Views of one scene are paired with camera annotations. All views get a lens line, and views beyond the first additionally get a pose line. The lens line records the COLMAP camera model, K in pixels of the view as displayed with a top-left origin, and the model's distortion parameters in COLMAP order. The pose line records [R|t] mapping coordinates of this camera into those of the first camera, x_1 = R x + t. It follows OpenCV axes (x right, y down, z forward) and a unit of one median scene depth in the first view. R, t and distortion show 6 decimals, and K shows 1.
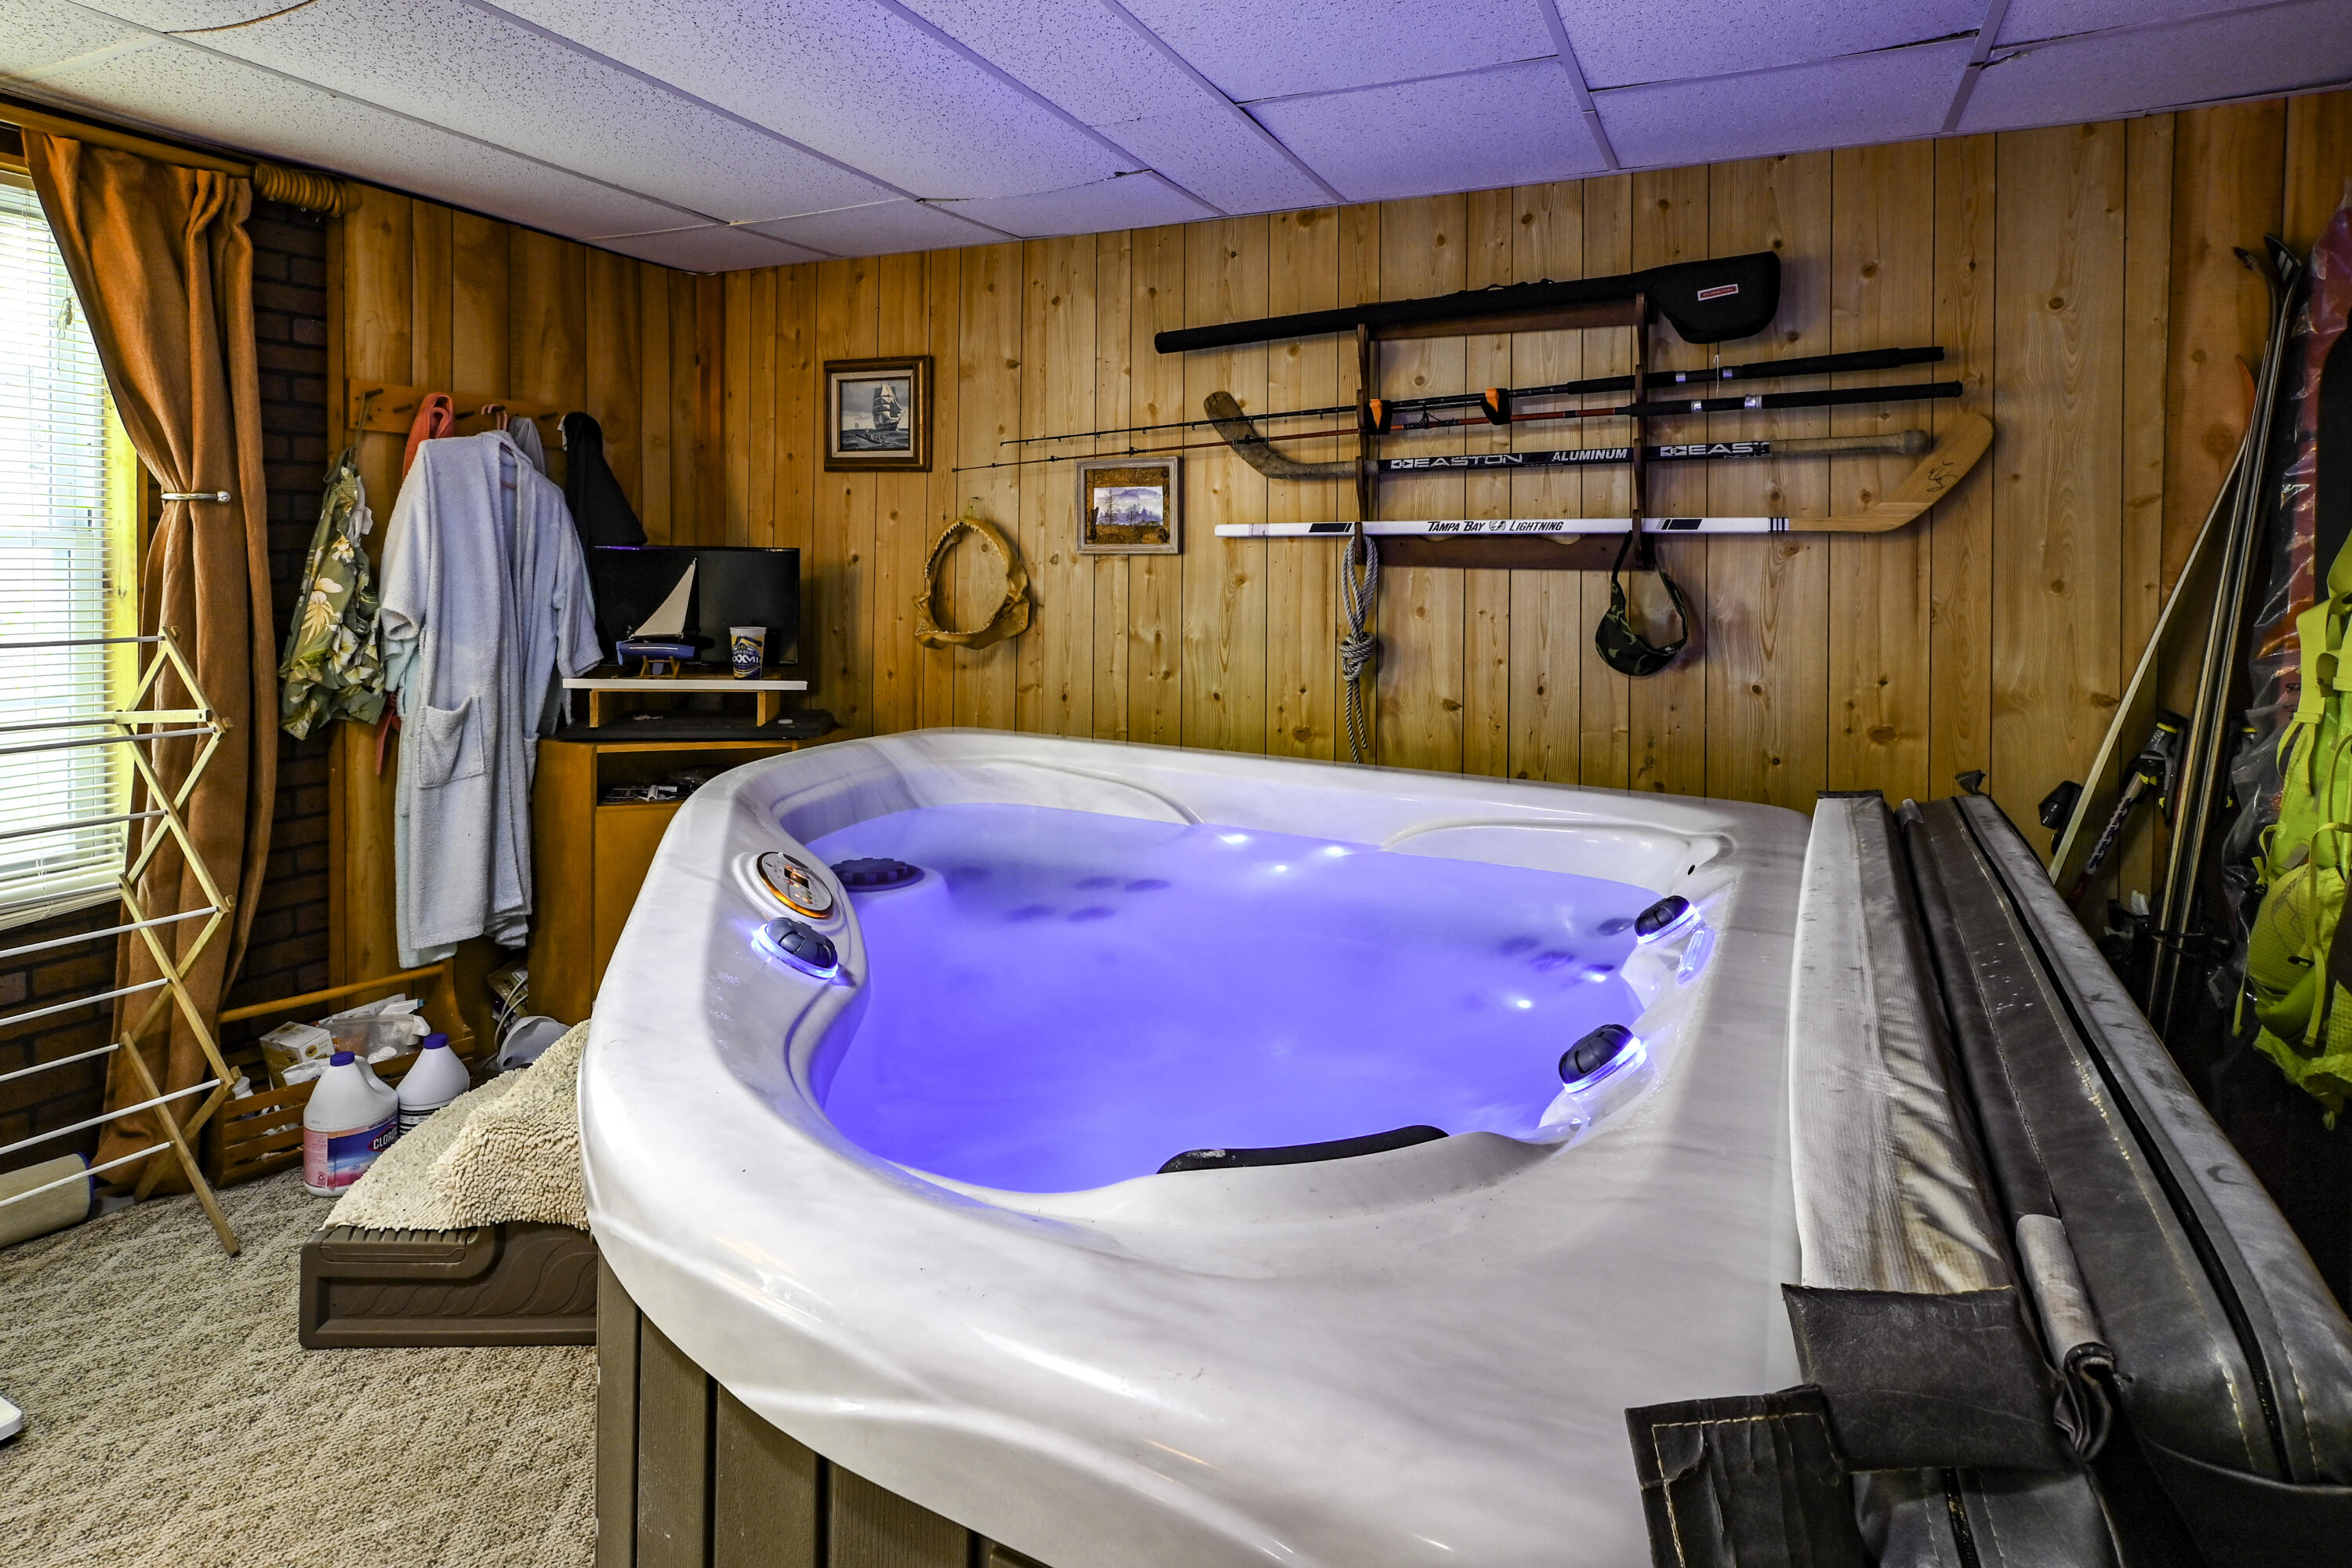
lens RADIAL K [[1208.1, 0, 1174.9], [0, 1208.1, 672.0], [0, 0, 1]] dist [0.001639, 0.001200]
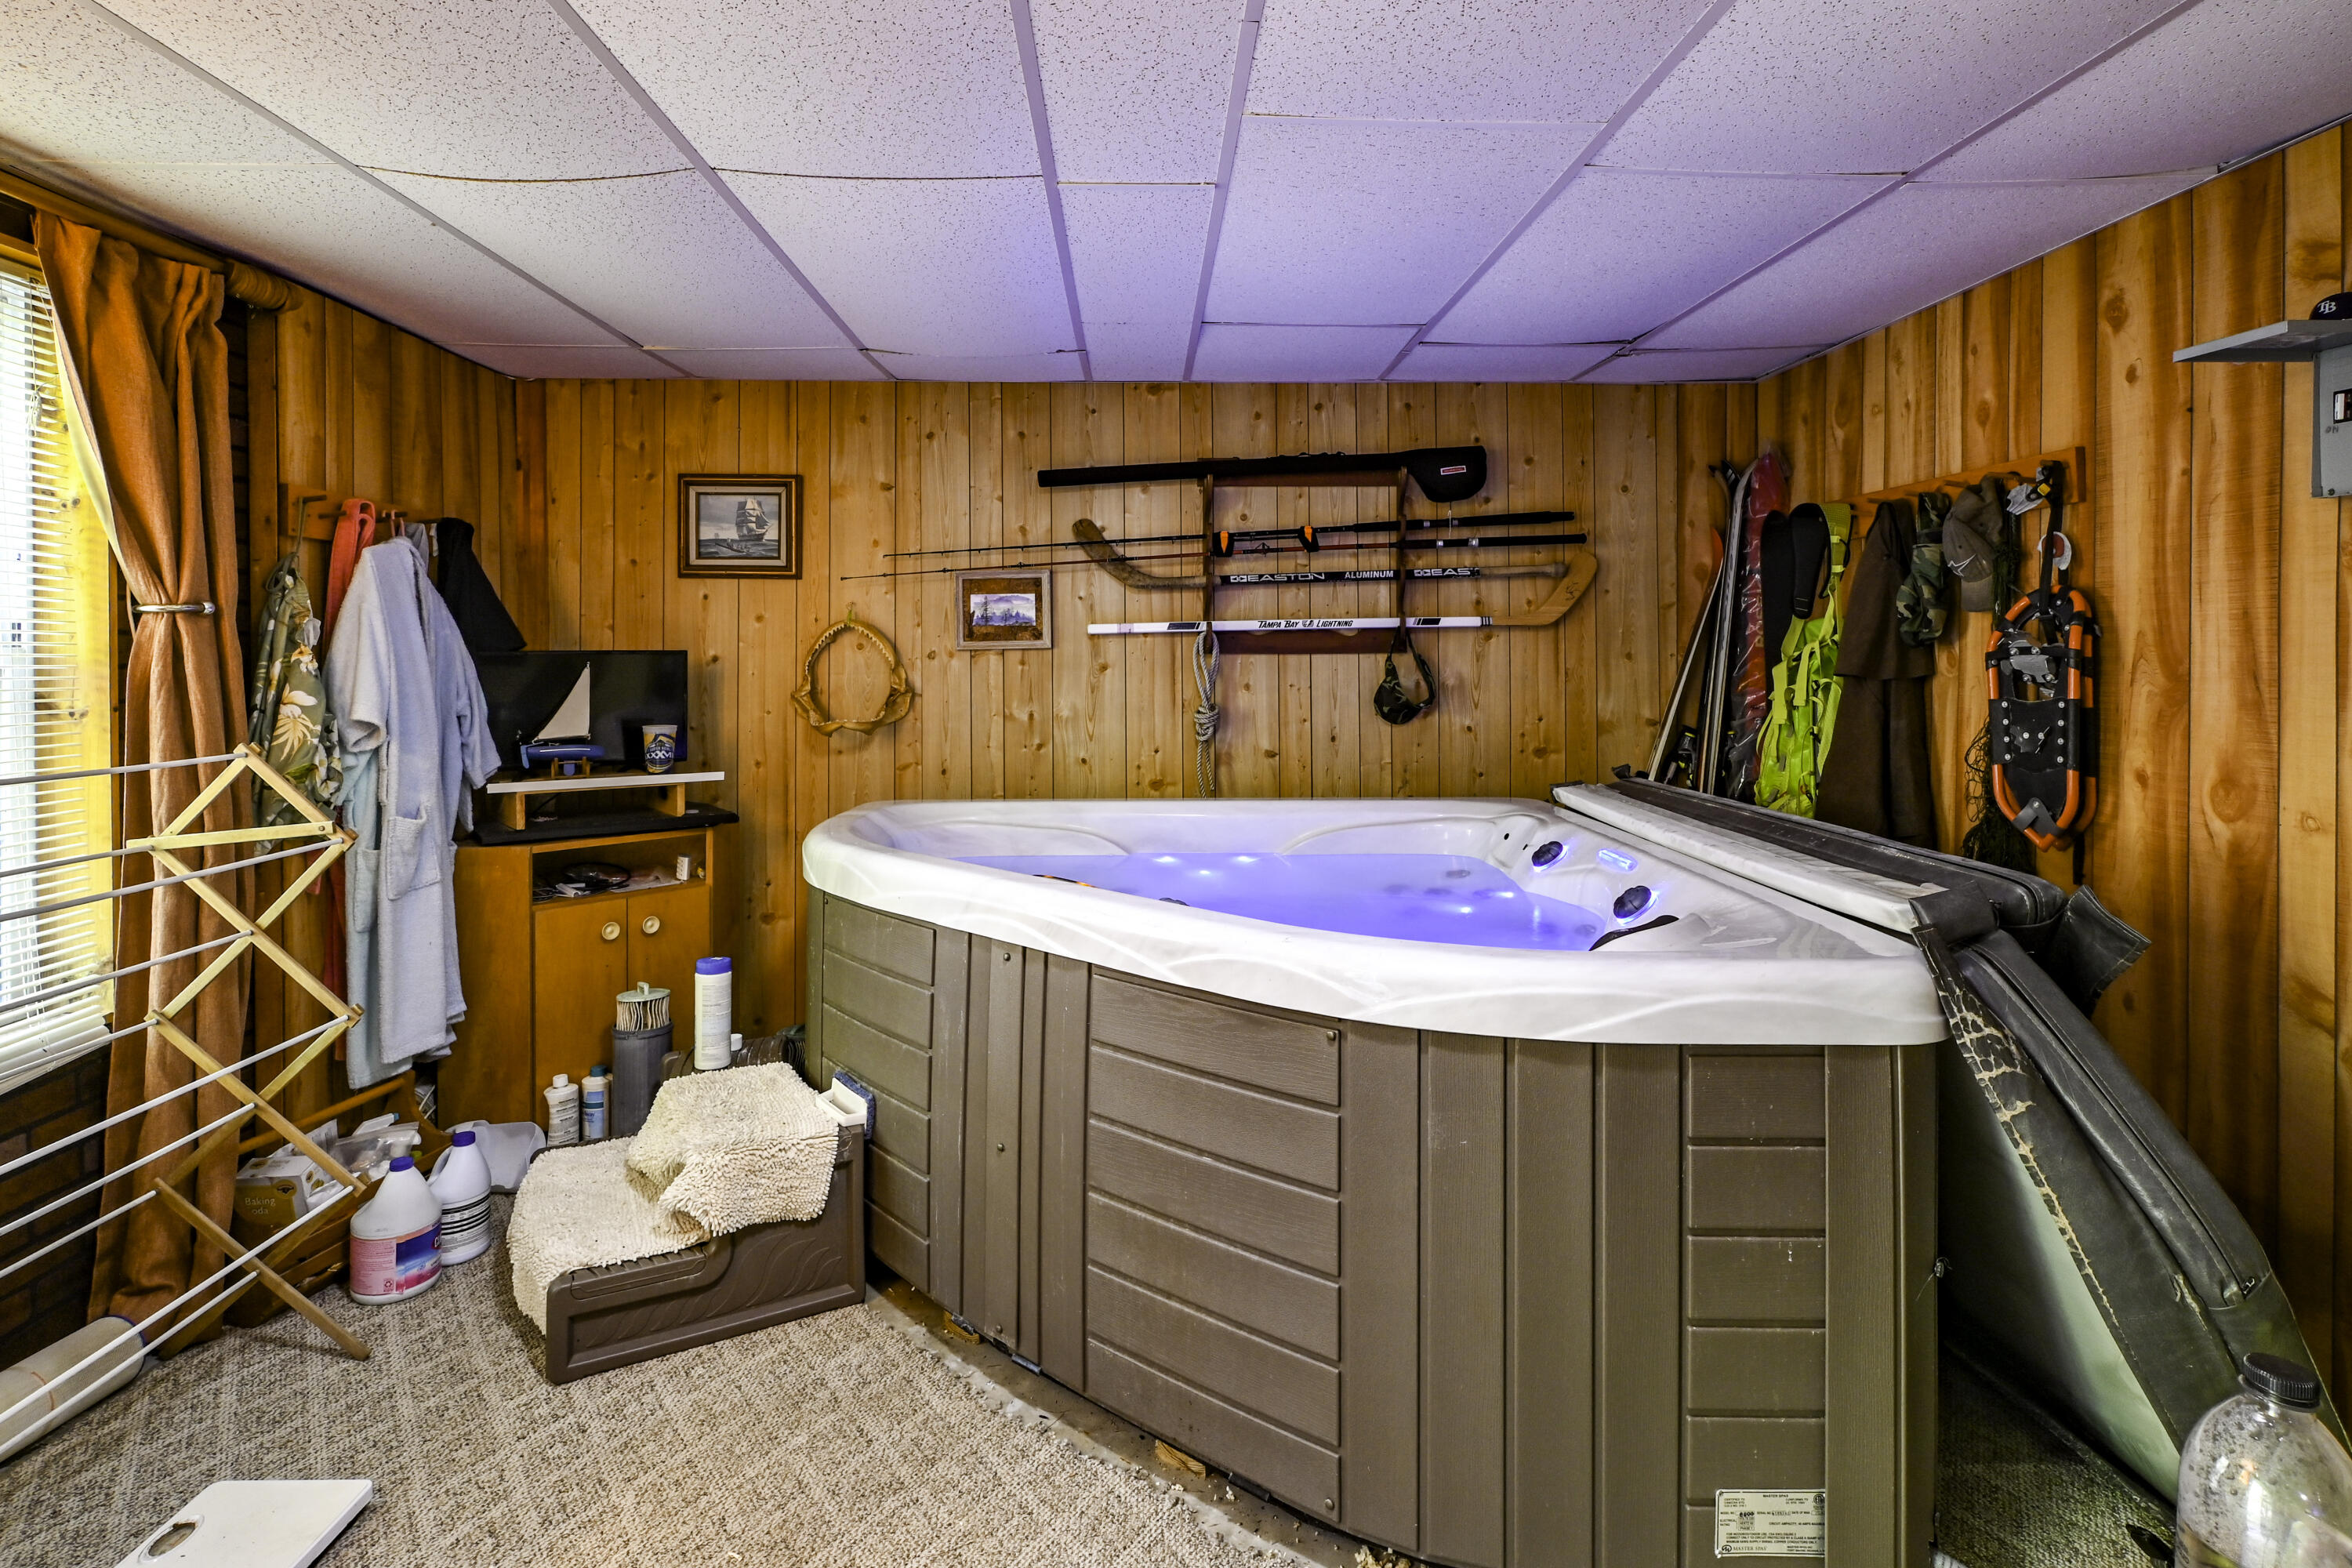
lens RADIAL K [[1165.9, 0, 1170.8], [0, 1165.9, 786.6], [0, 0, 1]] dist [-0.001247, 0.000132]
pose [[0.893194, -0.072891, 0.443725, -0.469482], [0.062395, 0.997319, 0.038233, 0.006666], [-0.445322, -0.006463, 0.895347, -0.142298]]
